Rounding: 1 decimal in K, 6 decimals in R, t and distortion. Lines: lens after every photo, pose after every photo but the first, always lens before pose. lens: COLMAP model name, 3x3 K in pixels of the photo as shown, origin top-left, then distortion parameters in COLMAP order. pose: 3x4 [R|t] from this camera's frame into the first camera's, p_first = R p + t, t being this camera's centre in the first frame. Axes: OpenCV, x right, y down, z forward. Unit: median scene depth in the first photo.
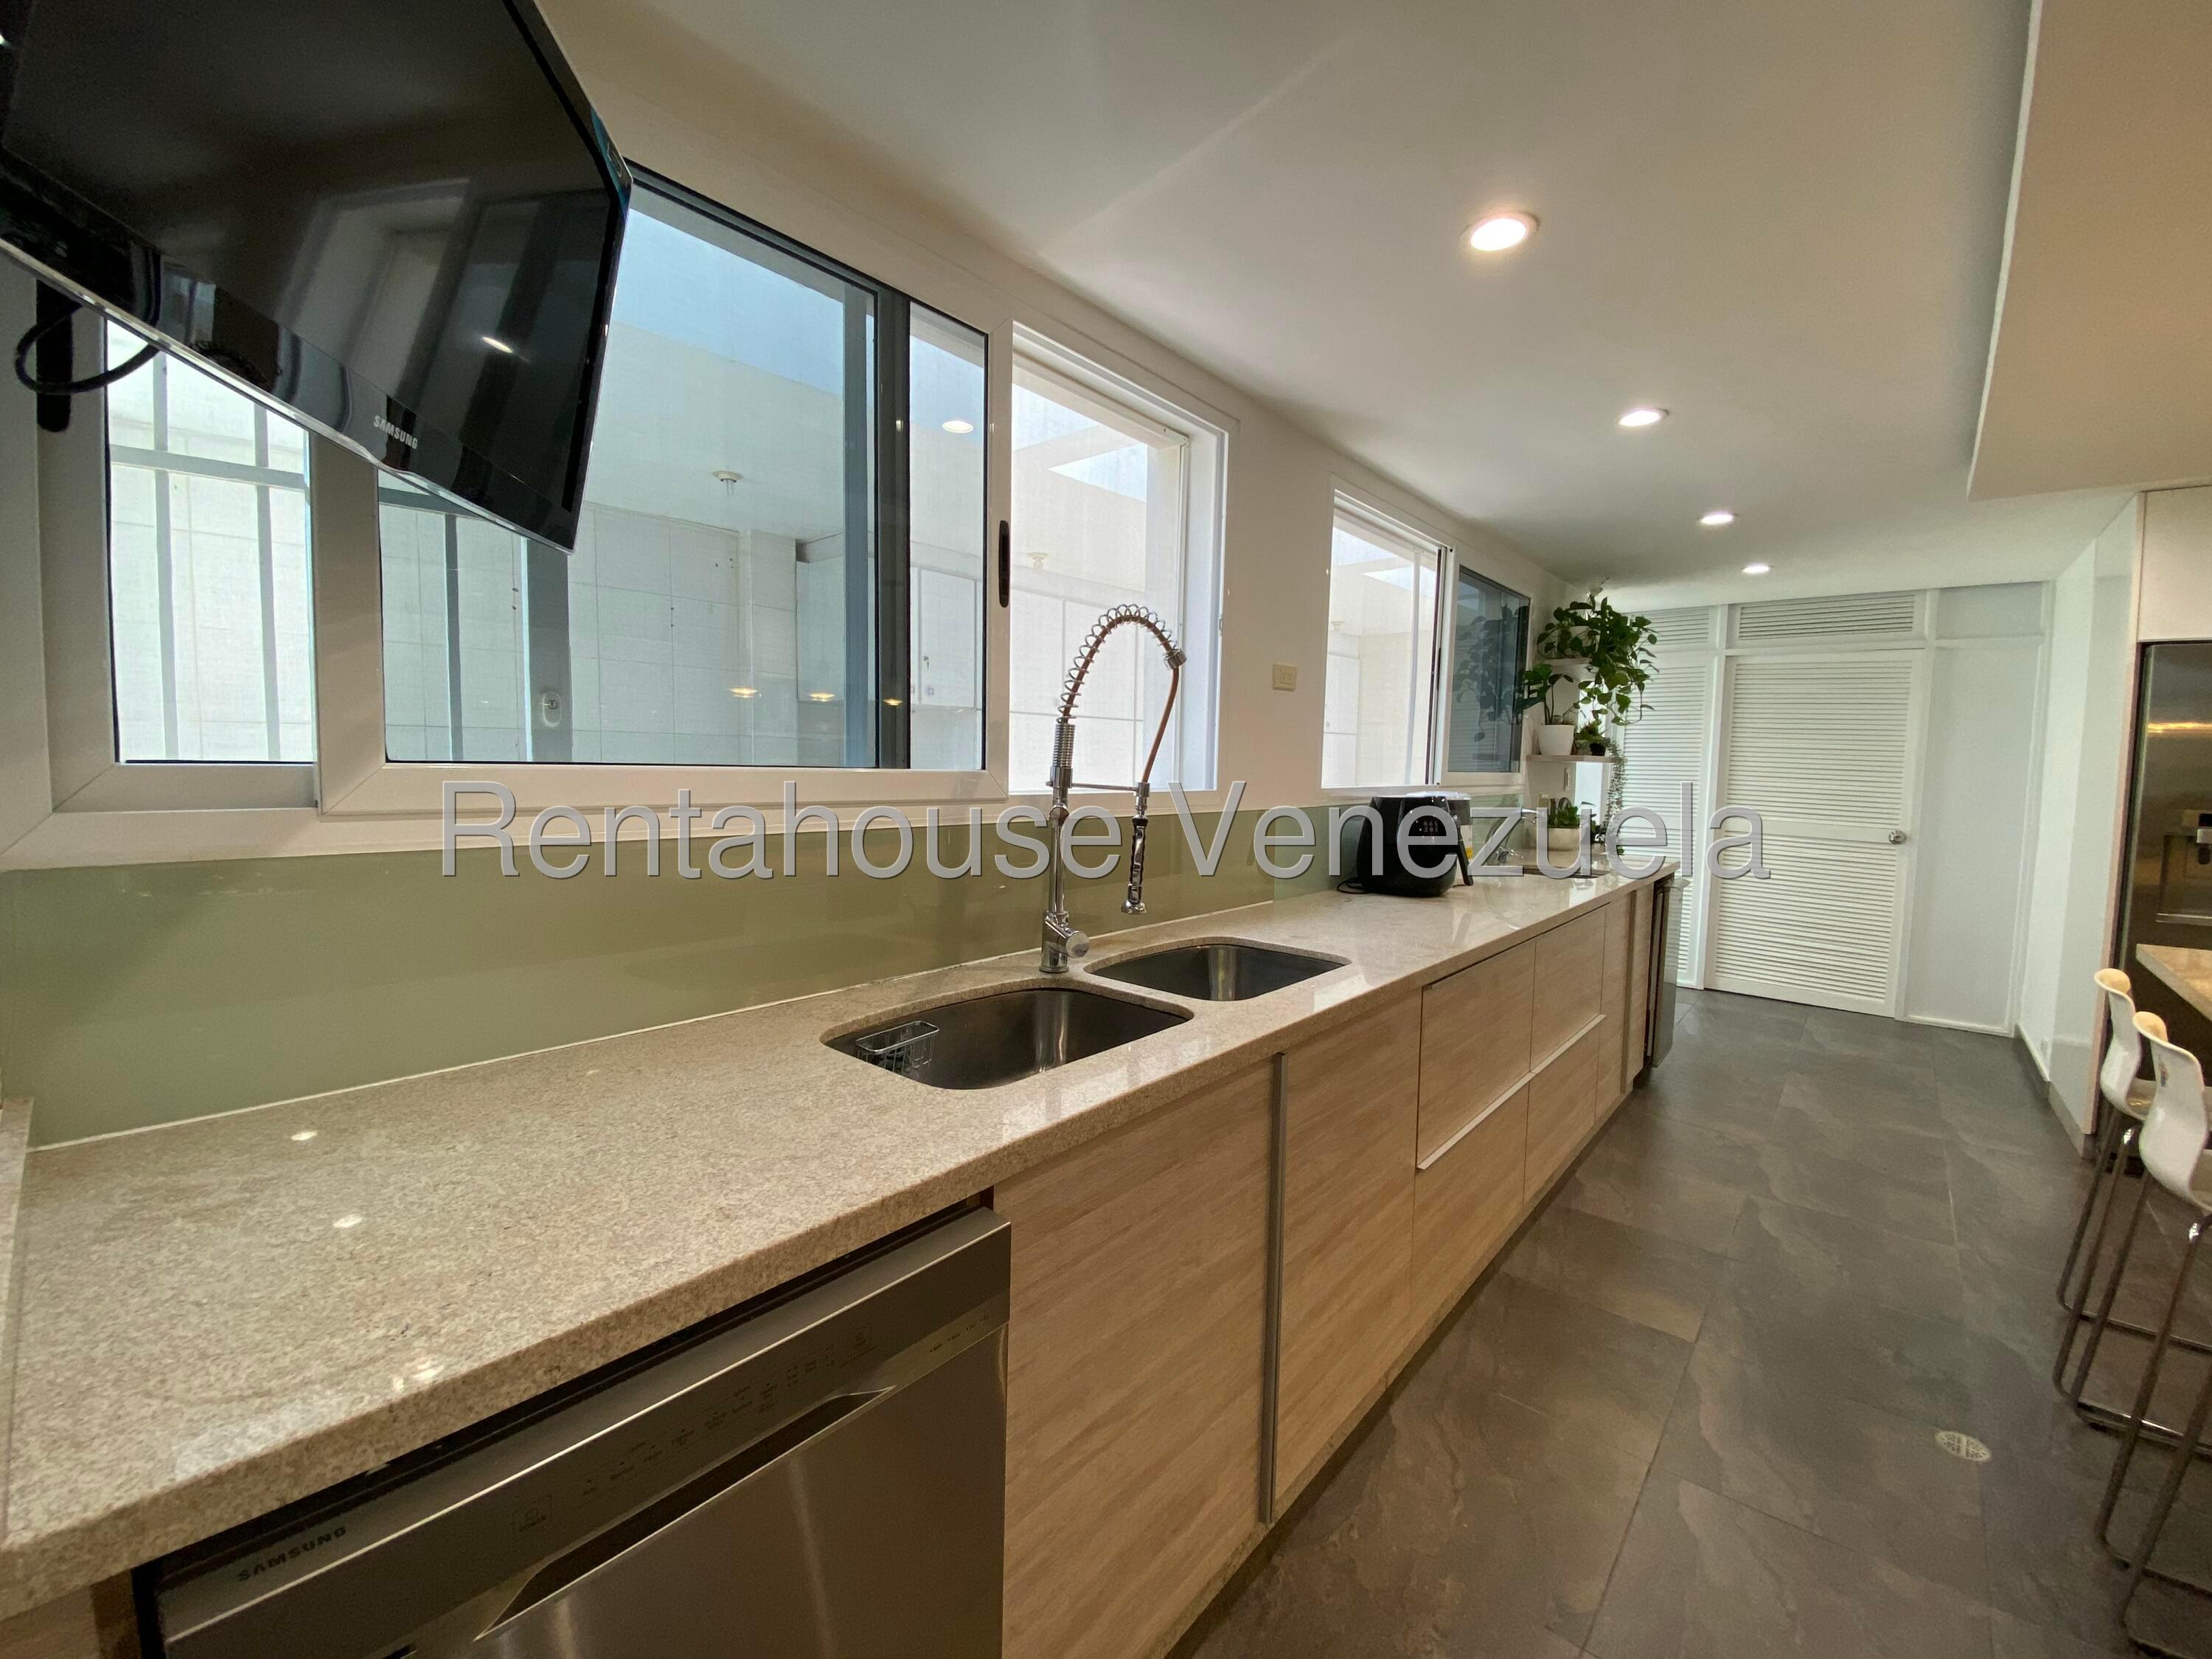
lens RADIAL K [[890.9, 0, 1107.4], [0, 890.9, 826.1], [0, 0, 1]] dist [0.030338, -0.025878]
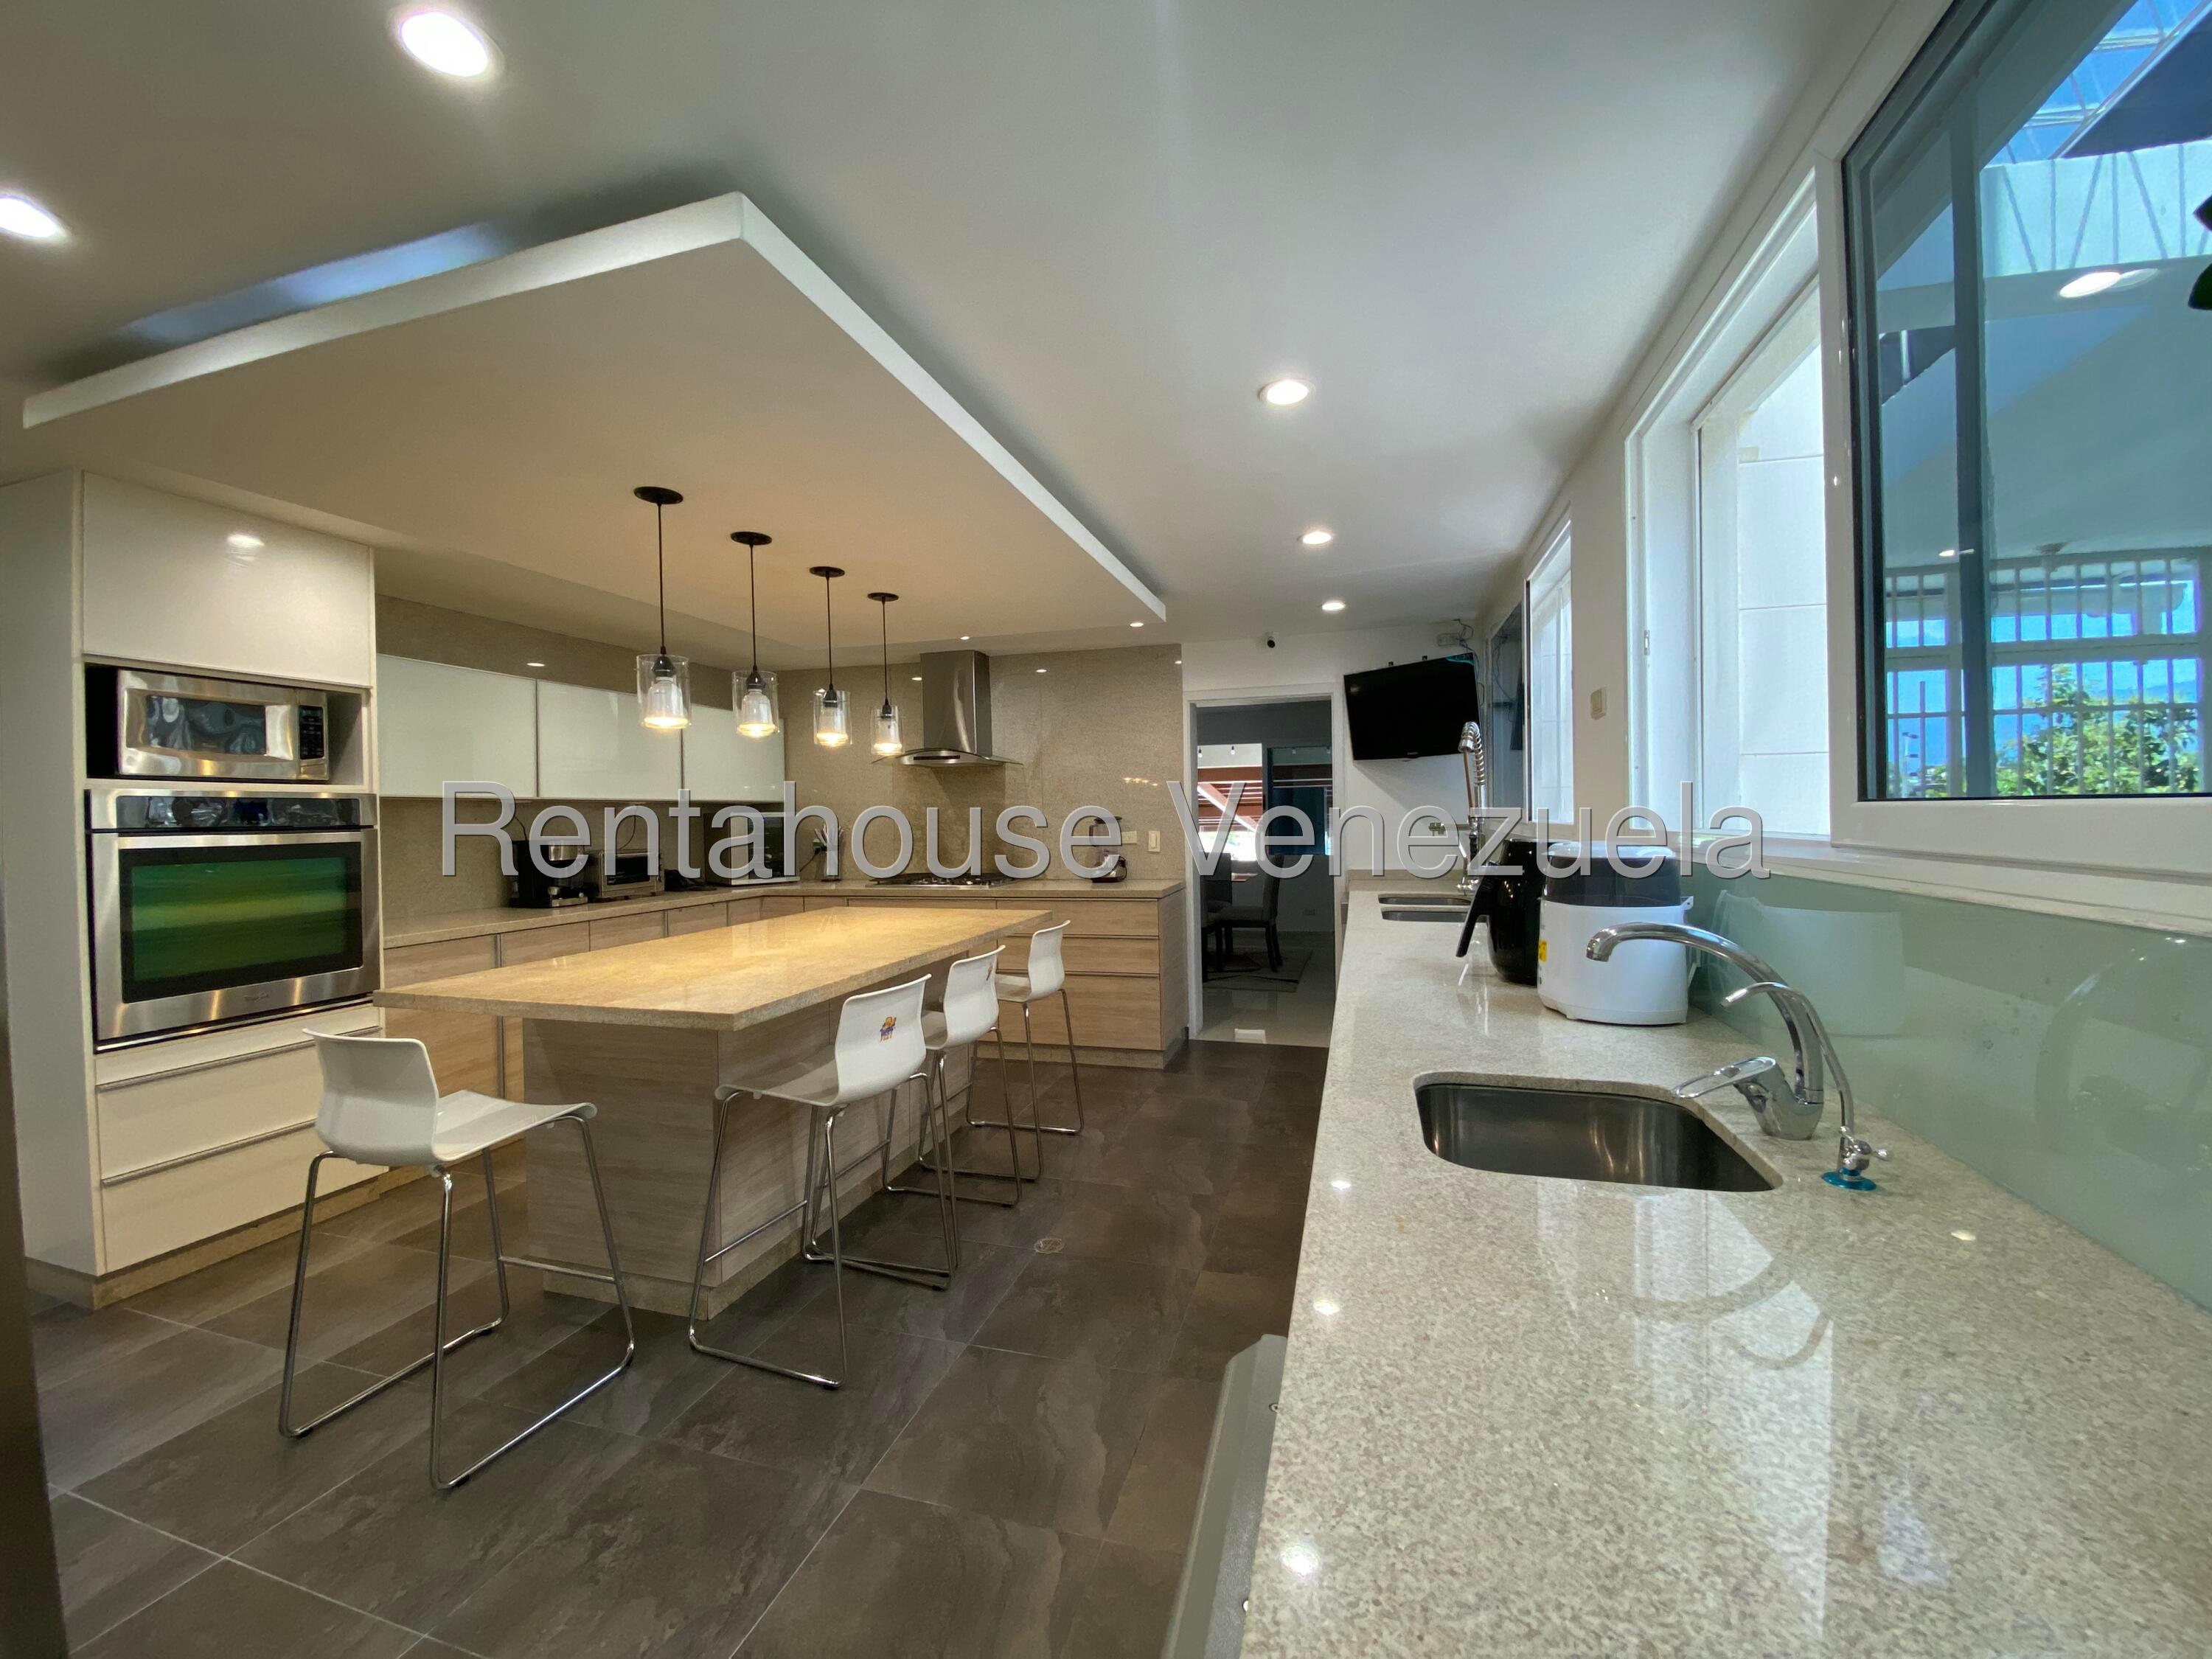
lens RADIAL K [[890.9, 0, 1107.4], [0, 890.9, 826.1], [0, 0, 1]] dist [0.030338, -0.025878]
pose [[-0.906189, 0.002330, -0.422867, 0.641511], [-0.030902, 0.996946, 0.071715, -0.057806], [0.421743, 0.078054, -0.903349, 1.001301]]
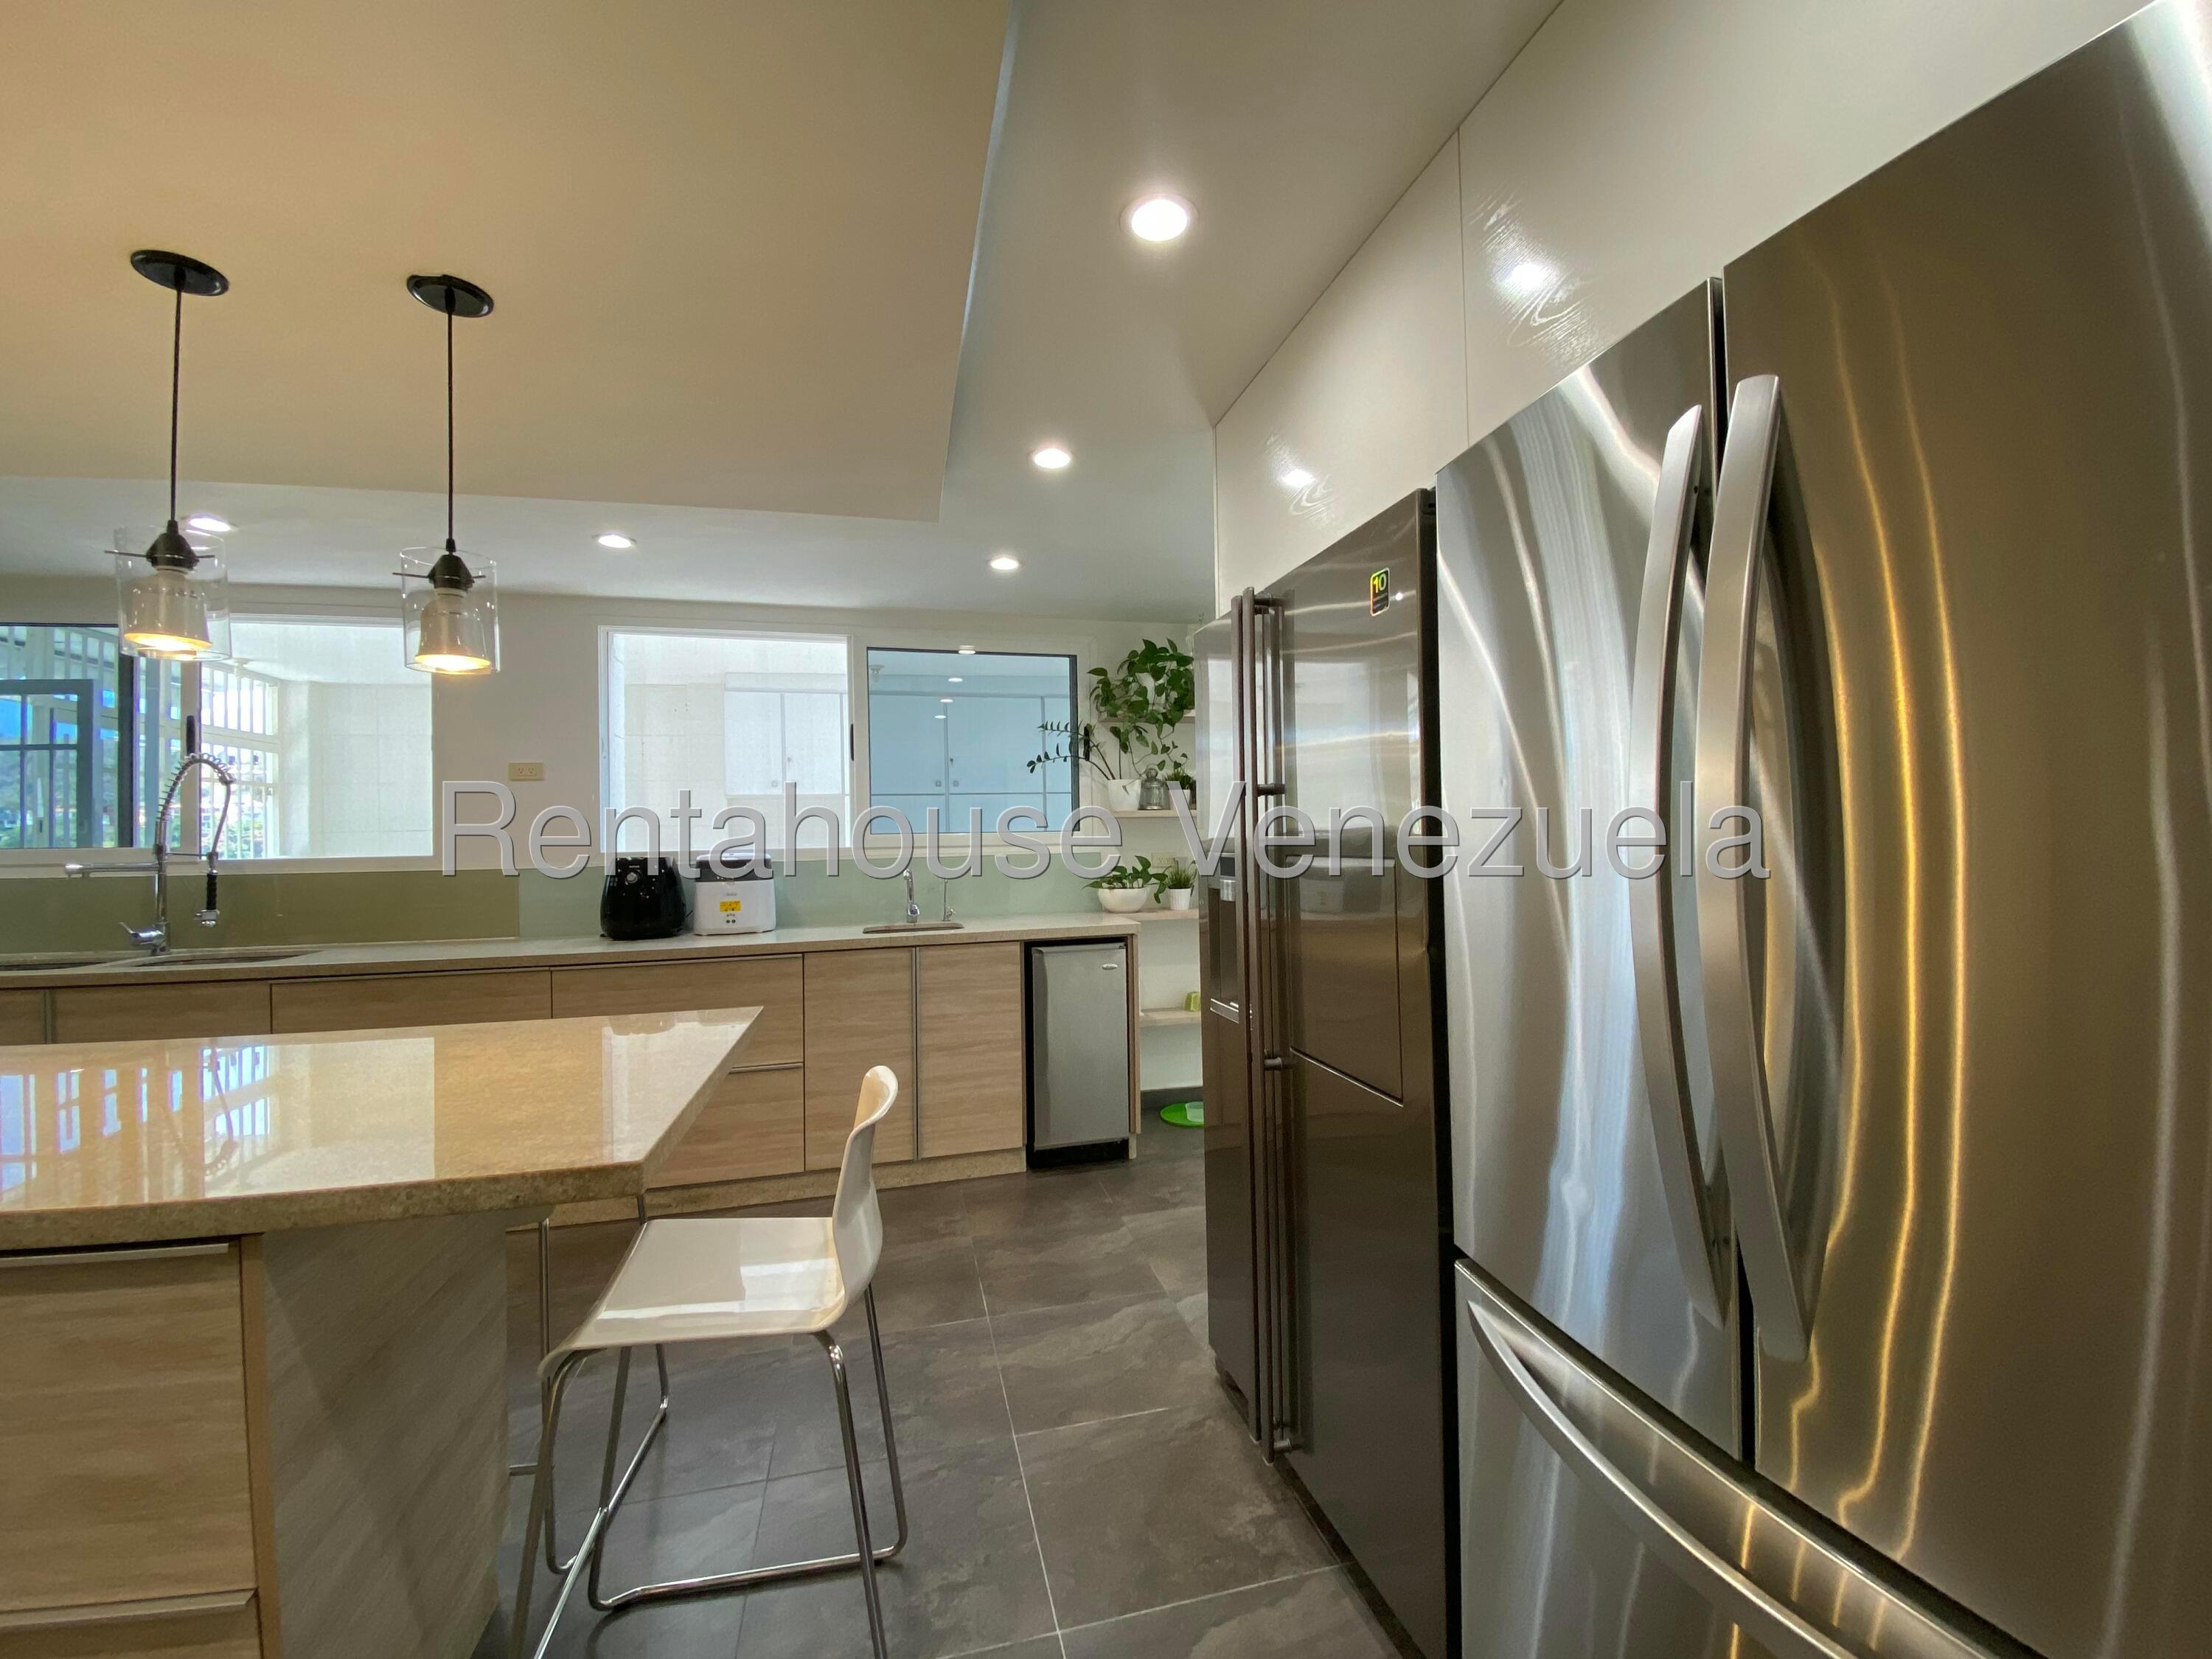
lens RADIAL K [[888.6, 0, 1104.2], [0, 888.6, 820.4], [0, 0, 1]] dist [0.040081, -0.027316]
pose [[0.816599, -0.044127, -0.575517, 1.049359], [-0.009165, 0.995957, -0.089367, 0.013426], [0.577133, 0.078252, 0.812892, 0.242523]]
